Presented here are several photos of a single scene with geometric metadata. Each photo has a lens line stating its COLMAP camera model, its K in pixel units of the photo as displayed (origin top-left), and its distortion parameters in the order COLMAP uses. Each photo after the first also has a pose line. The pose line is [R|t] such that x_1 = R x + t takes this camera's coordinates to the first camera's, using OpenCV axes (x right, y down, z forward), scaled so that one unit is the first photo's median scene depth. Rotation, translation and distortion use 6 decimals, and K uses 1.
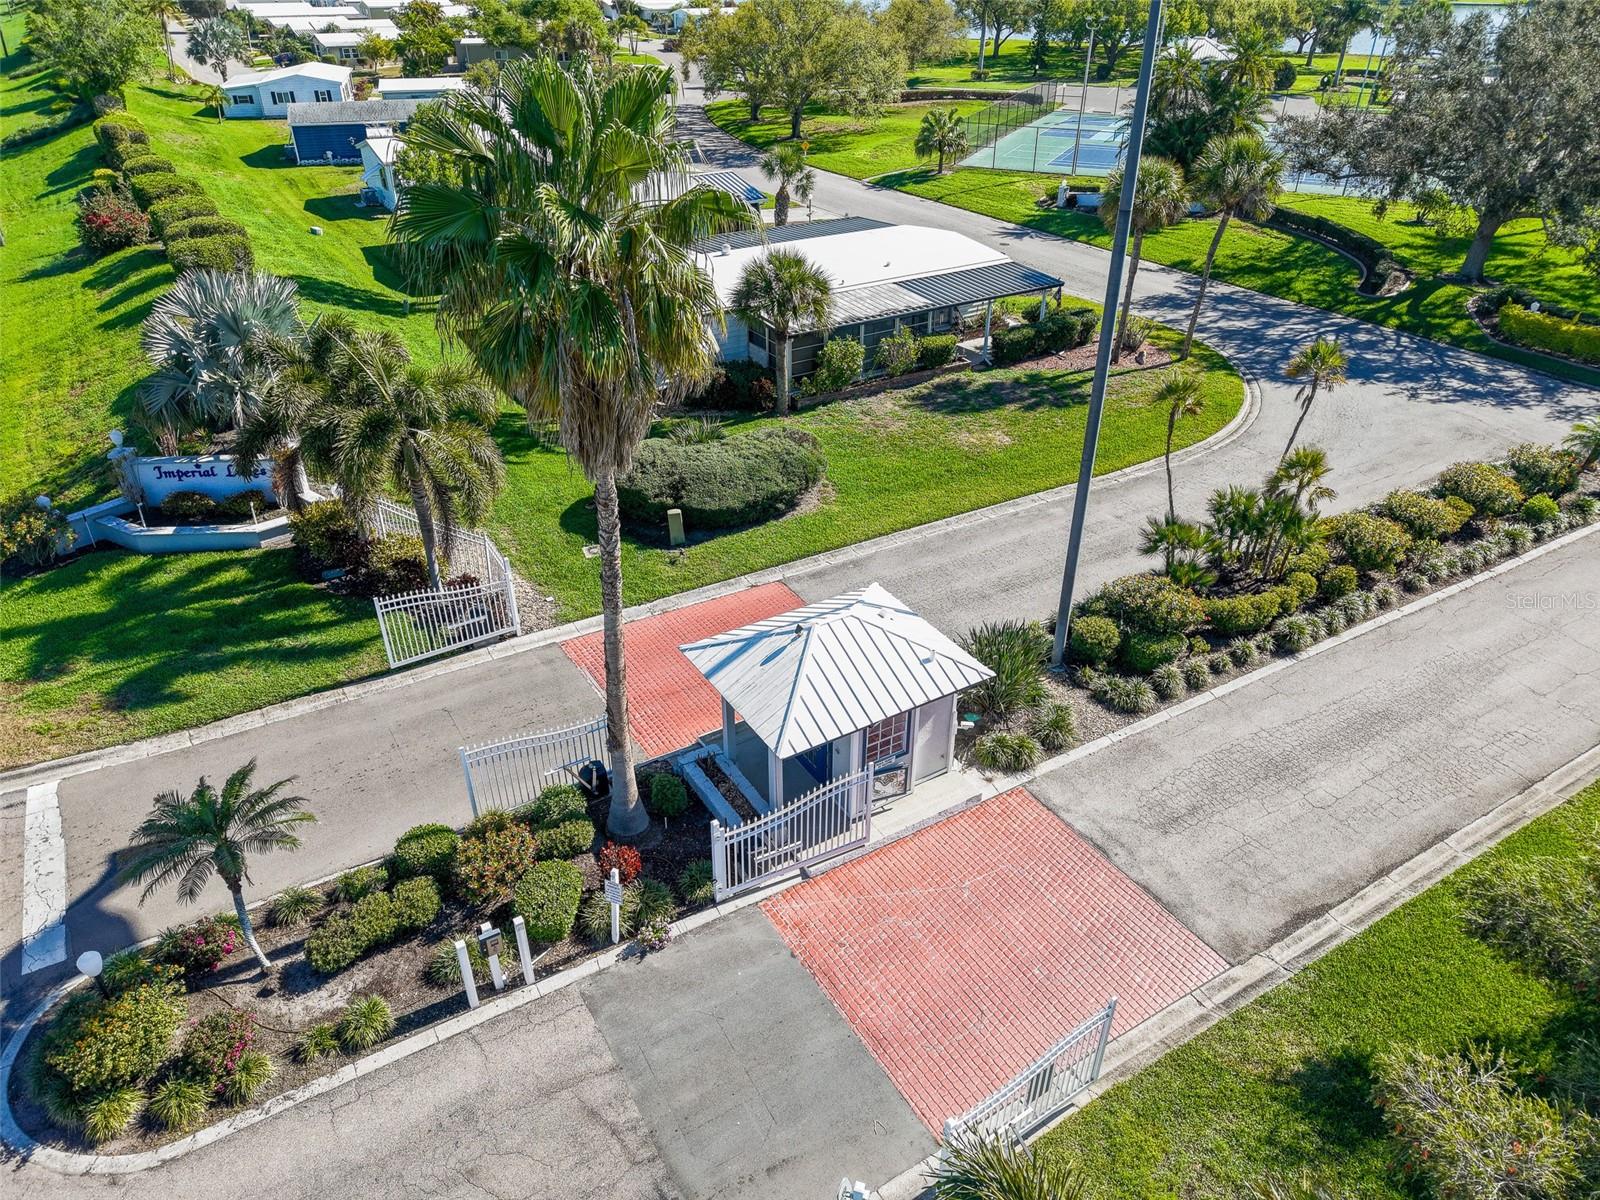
lens RADIAL K [[1069.6, 0, 800.0], [0, 1069.6, 600.0], [0, 0, 1]] dist [0.036247, -0.041565]
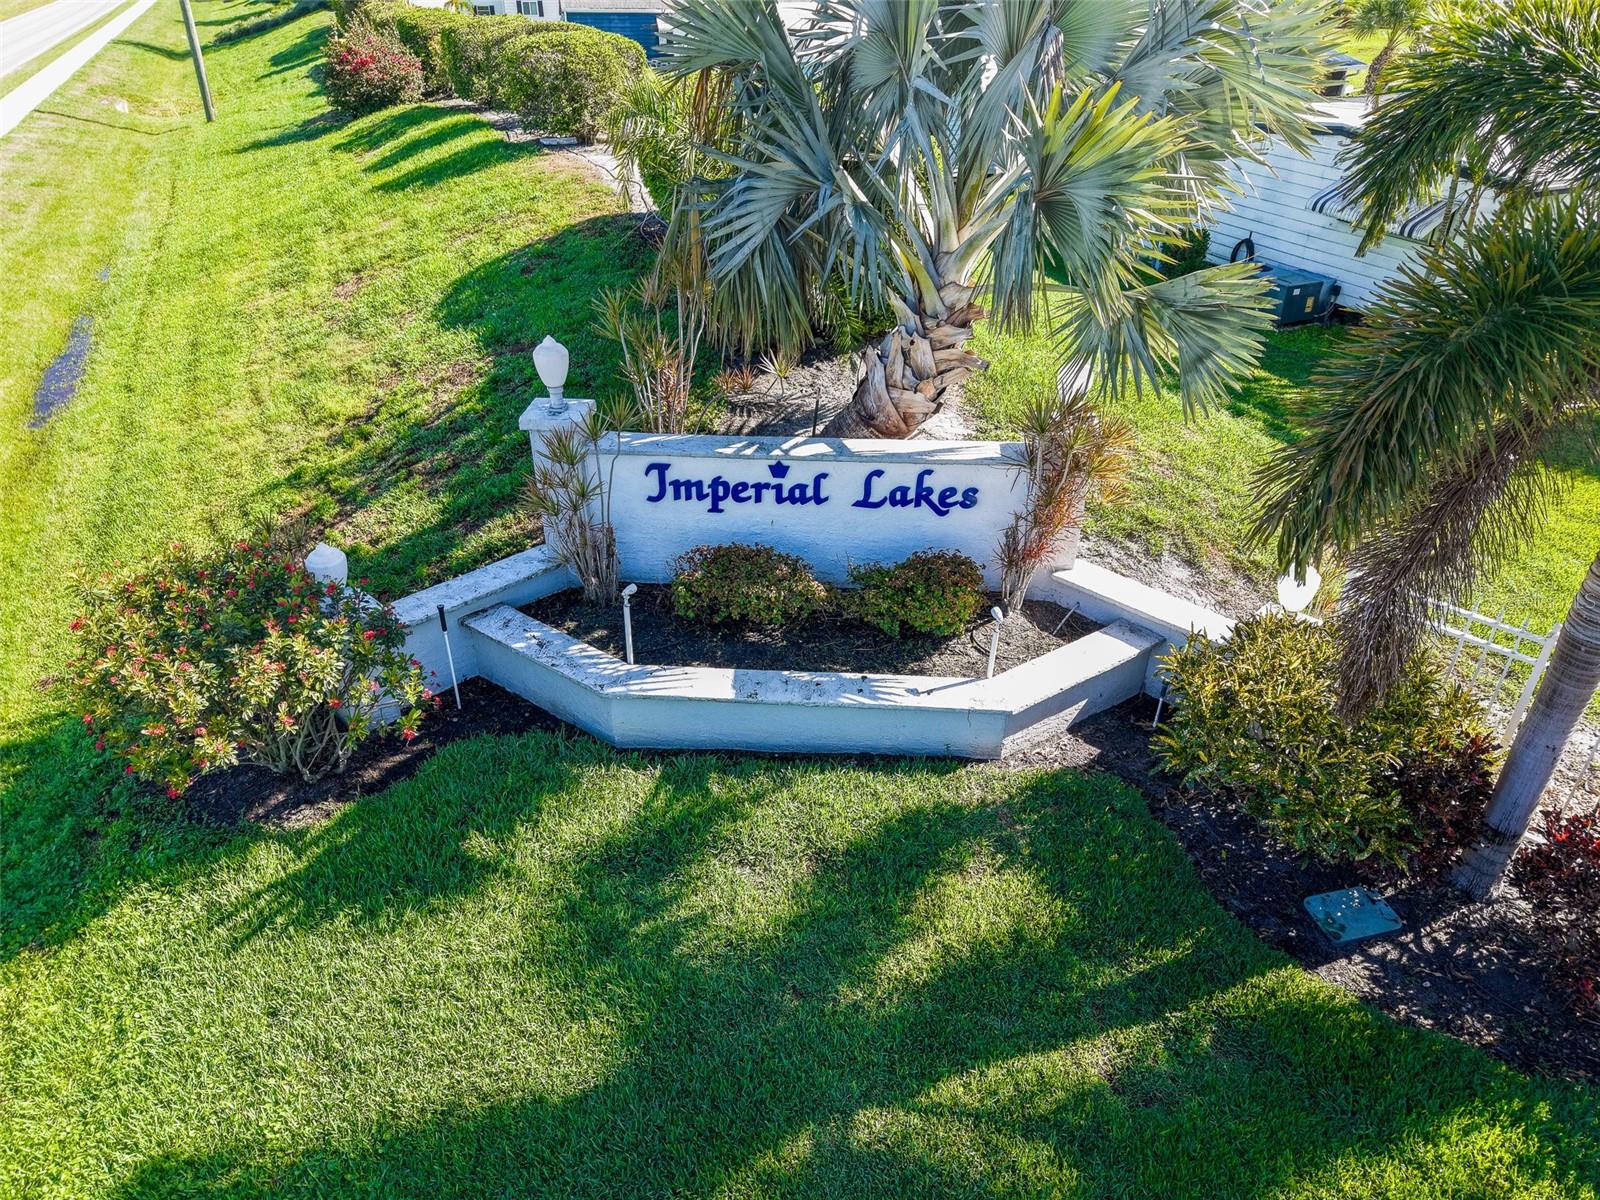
lens RADIAL K [[1083.3, 0, 789.5], [0, 1083.3, 602.3], [0, 0, 1]] dist [0.091791, -0.141634]
pose [[0.989266, 0.071653, -0.127352, -0.481467], [-0.072030, 0.997401, 0.001648, -0.080845], [0.127139, 0.007542, 0.991856, 0.643021]]
